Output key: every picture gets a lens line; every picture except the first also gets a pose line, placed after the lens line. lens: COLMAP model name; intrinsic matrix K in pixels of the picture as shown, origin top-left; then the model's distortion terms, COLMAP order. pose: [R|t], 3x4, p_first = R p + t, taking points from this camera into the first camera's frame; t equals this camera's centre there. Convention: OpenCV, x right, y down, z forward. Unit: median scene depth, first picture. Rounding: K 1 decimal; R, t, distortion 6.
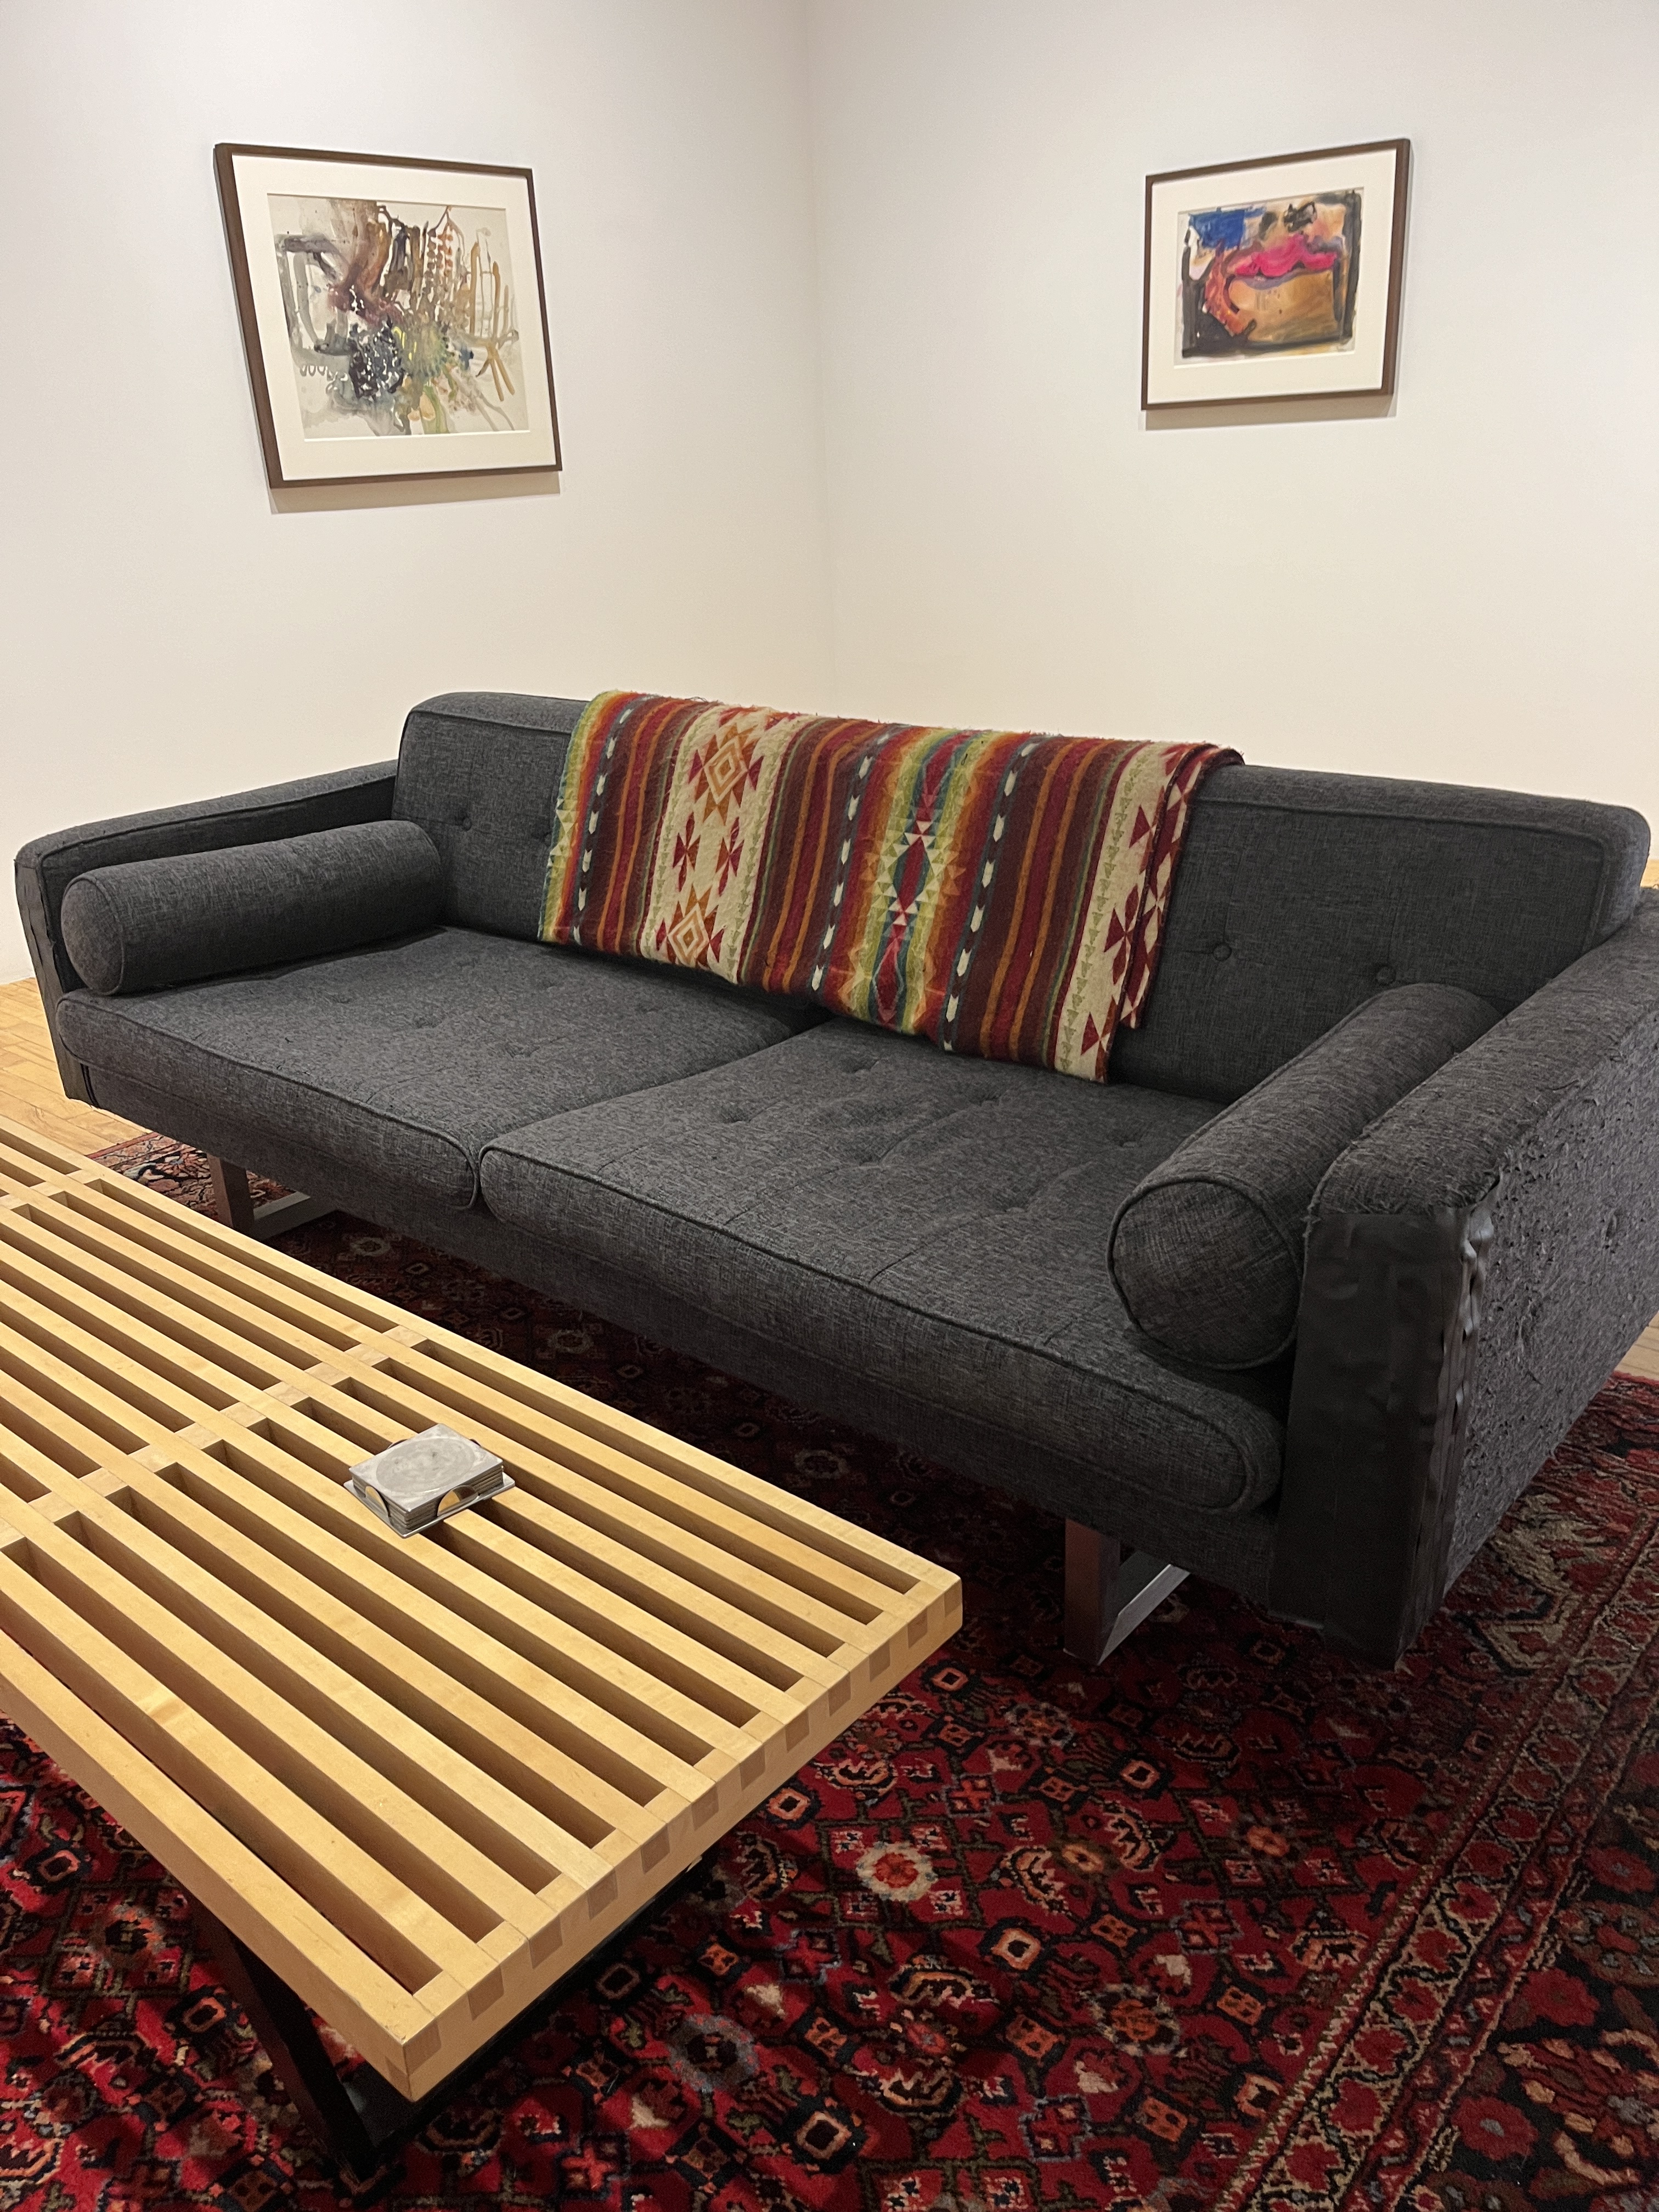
lens RADIAL K [[1658.6, 0, 830.4], [0, 1658.6, 1132.4], [0, 0, 1]] dist [0.046437, -0.064866]
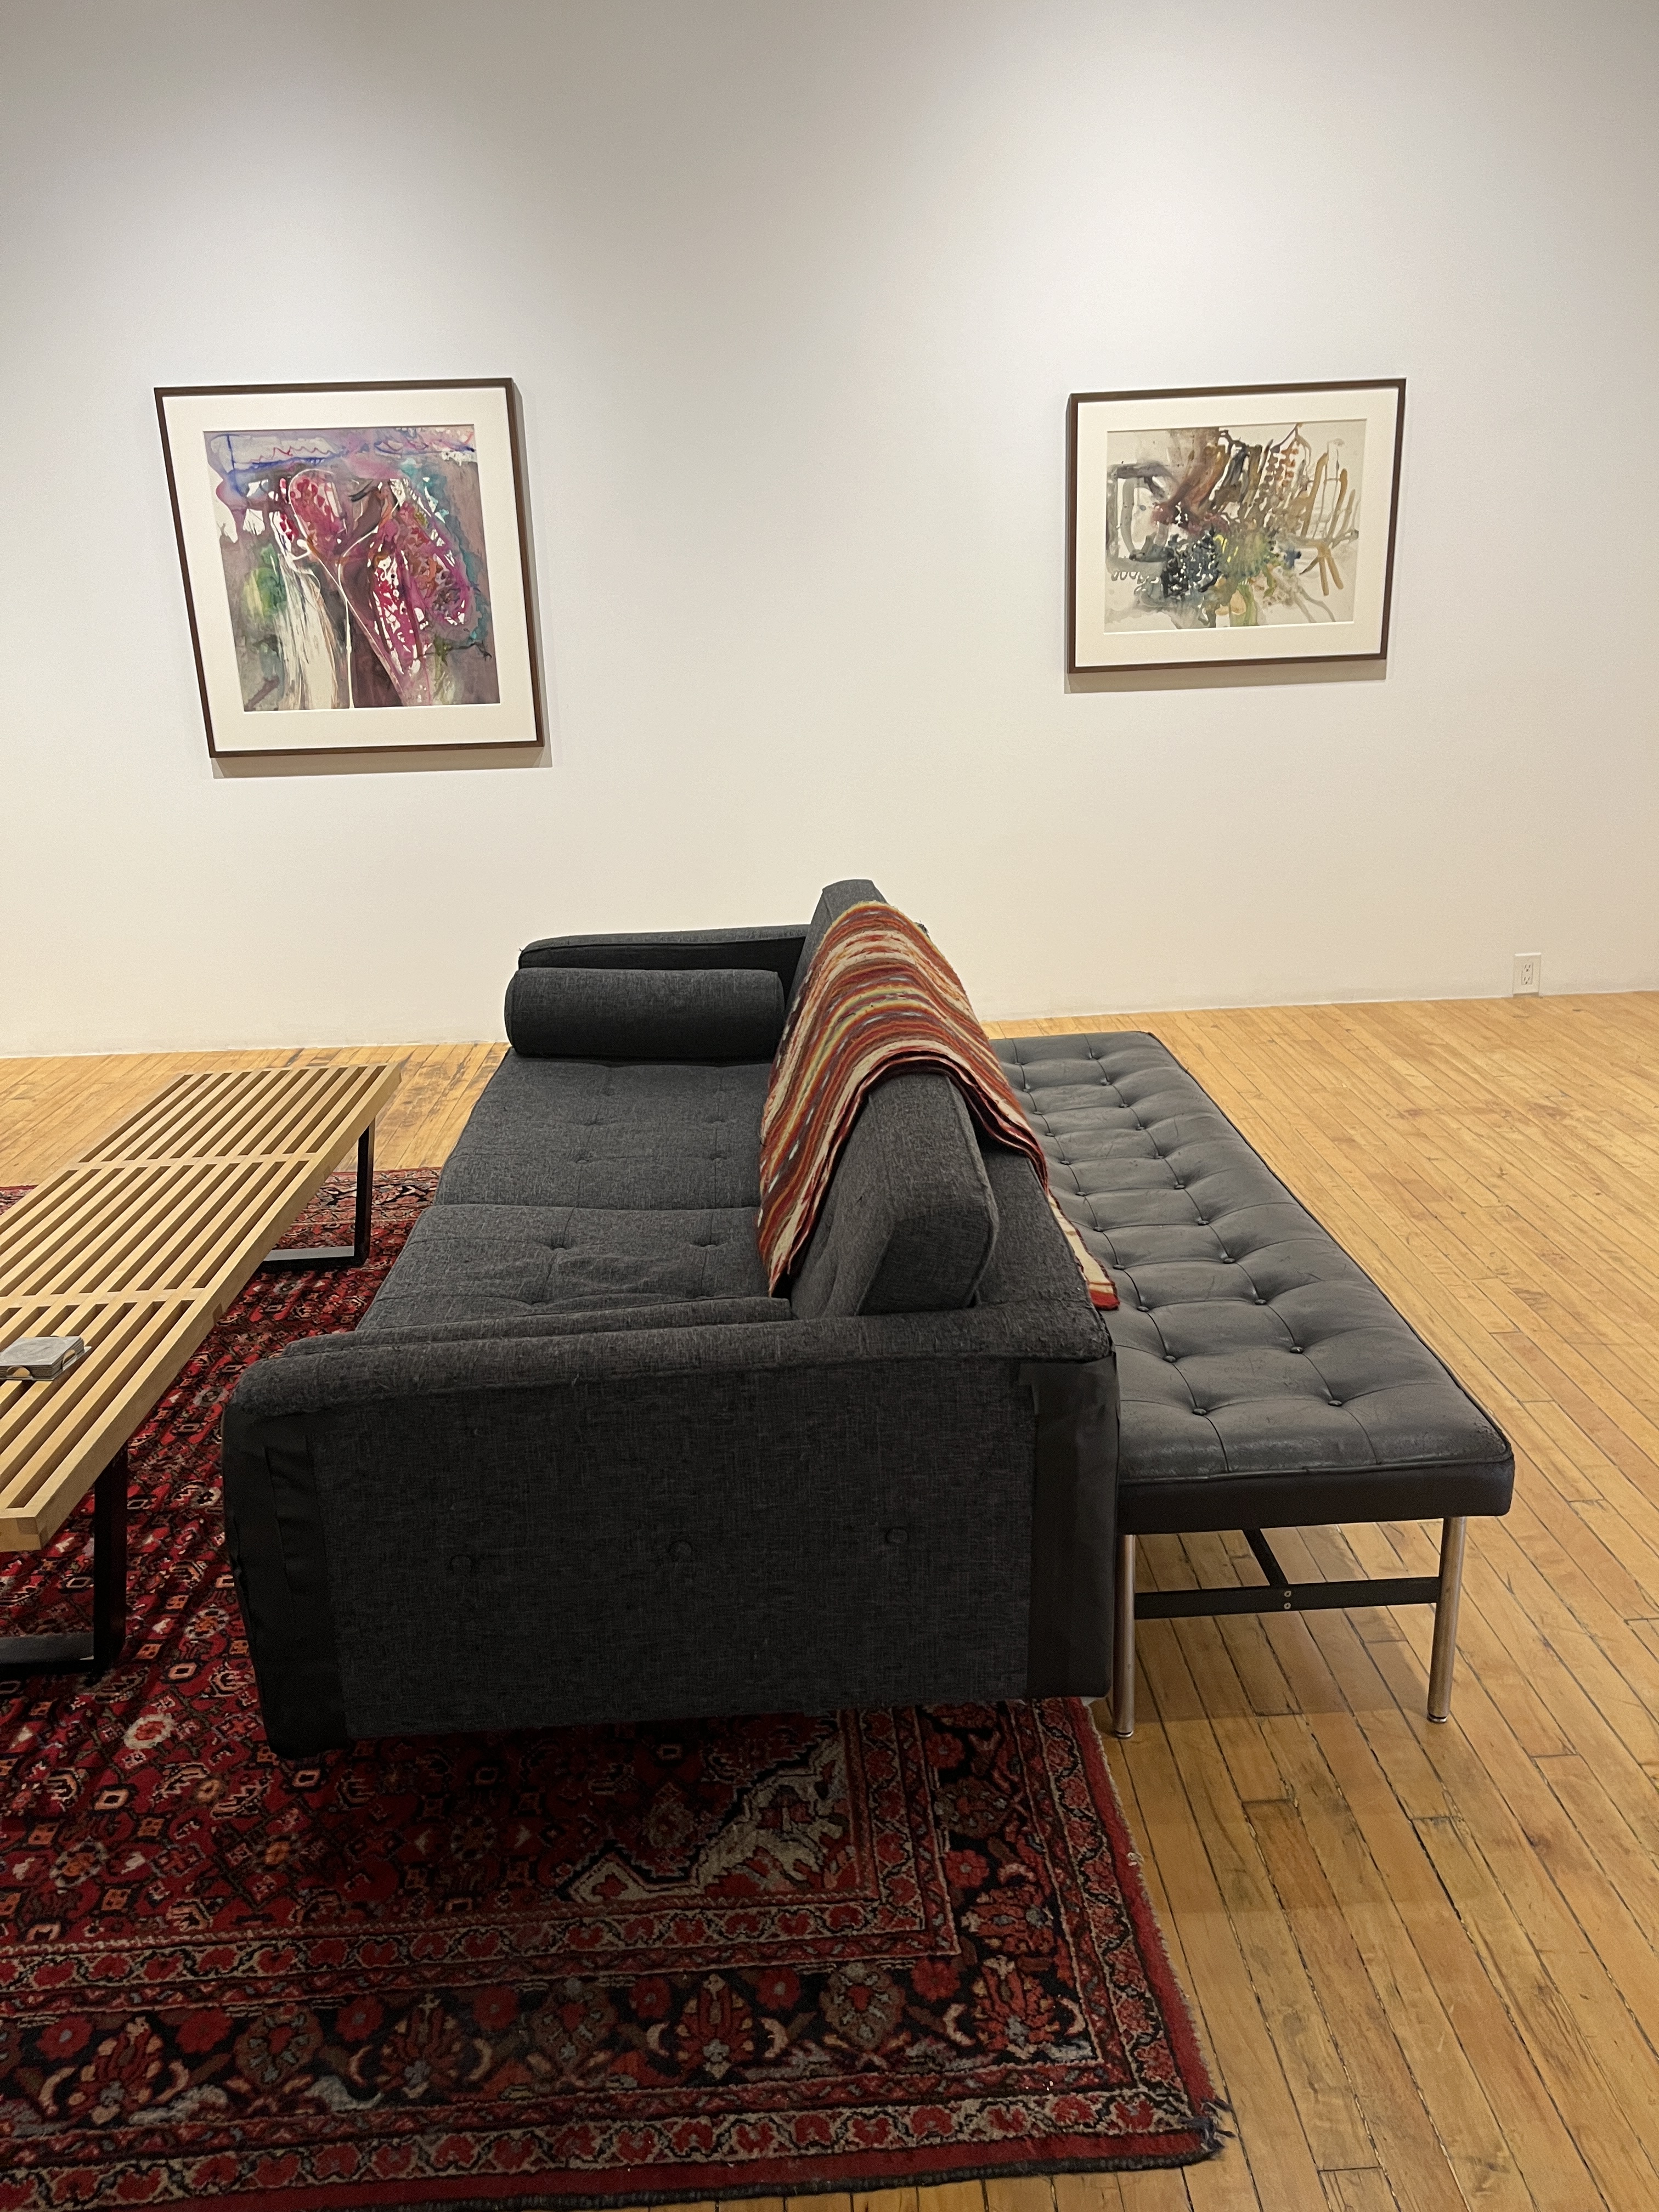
lens RADIAL K [[1669.3, 0, 829.5], [0, 1669.3, 1106.0], [0, 0, 1]] dist [0.059645, -0.070986]
pose [[0.676807, 0.241914, -0.695276, 0.443654], [-0.280010, 0.958071, 0.060779, -0.114871], [0.680827, 0.153549, 0.716168, 0.081022]]
